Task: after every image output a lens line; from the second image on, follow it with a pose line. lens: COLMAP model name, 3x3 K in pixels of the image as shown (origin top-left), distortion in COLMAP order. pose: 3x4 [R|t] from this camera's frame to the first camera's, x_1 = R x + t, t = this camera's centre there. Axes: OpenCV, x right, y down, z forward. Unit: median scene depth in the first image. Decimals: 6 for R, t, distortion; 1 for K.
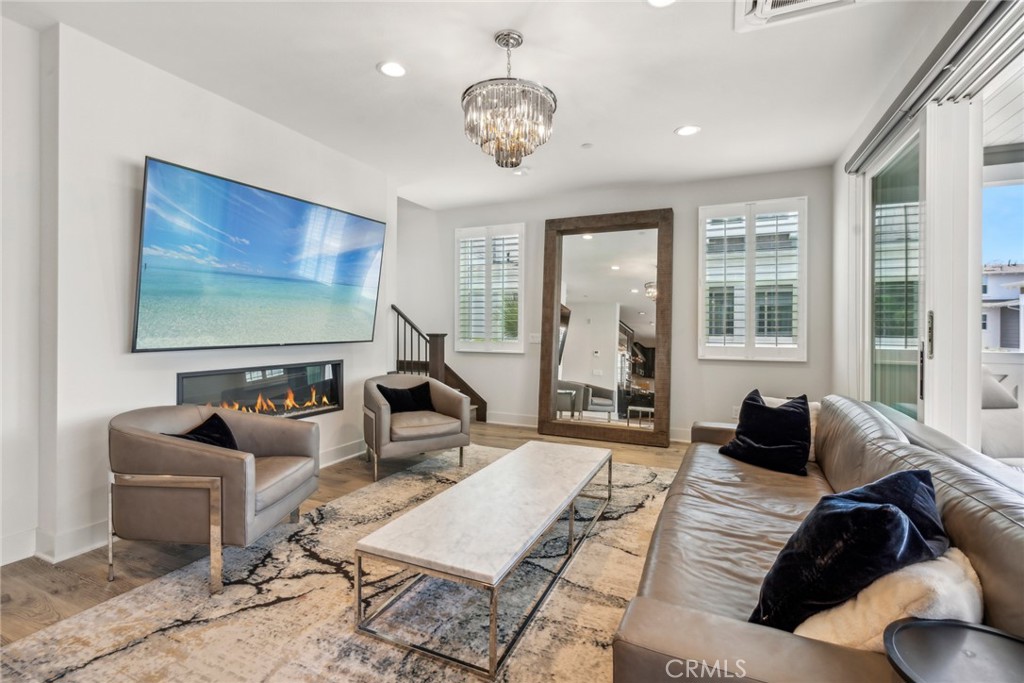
lens RADIAL K [[467.8, 0, 513.7], [0, 467.8, 329.5], [0, 0, 1]] dist [-0.002677, -0.000088]
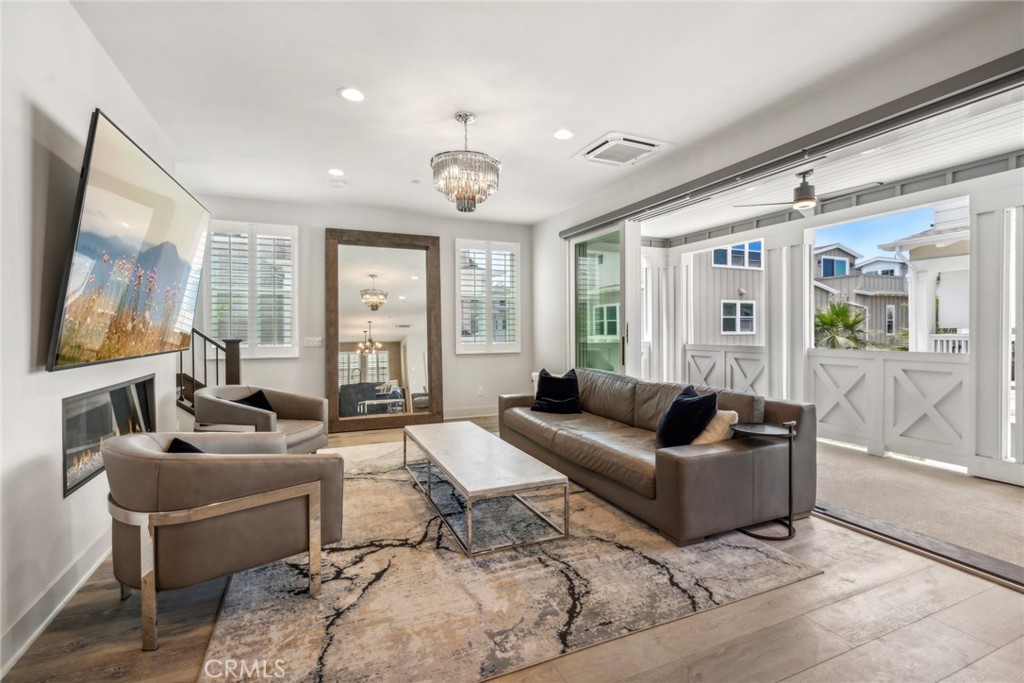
lens RADIAL K [[466.3, 0, 511.5], [0, 466.3, 331.2], [0, 0, 1]] dist [-0.001993, 0.000630]
pose [[0.674336, -0.008262, 0.738378, -0.812277], [0.009644, 0.999951, 0.002381, -0.006160], [-0.738361, 0.005515, 0.674383, -0.001408]]
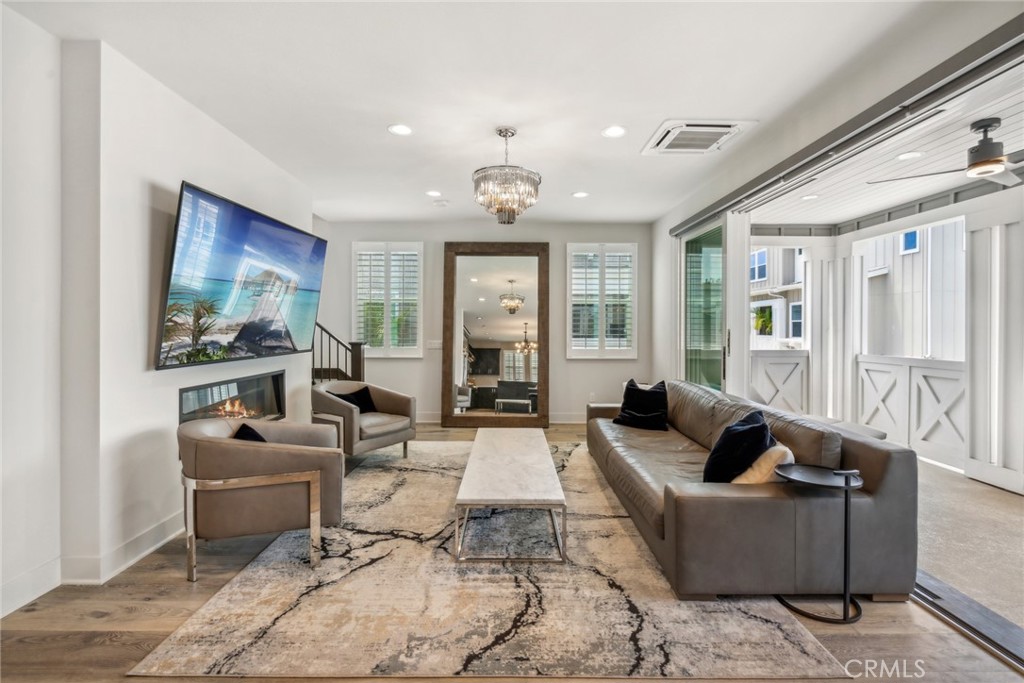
lens RADIAL K [[466.3, 0, 511.5], [0, 466.3, 331.2], [0, 0, 1]] dist [-0.001993, 0.000630]
pose [[0.910687, -0.003471, 0.413082, -0.498629], [0.002044, 0.999990, 0.003896, -0.035531], [-0.413092, -0.002704, 0.910685, -0.226336]]
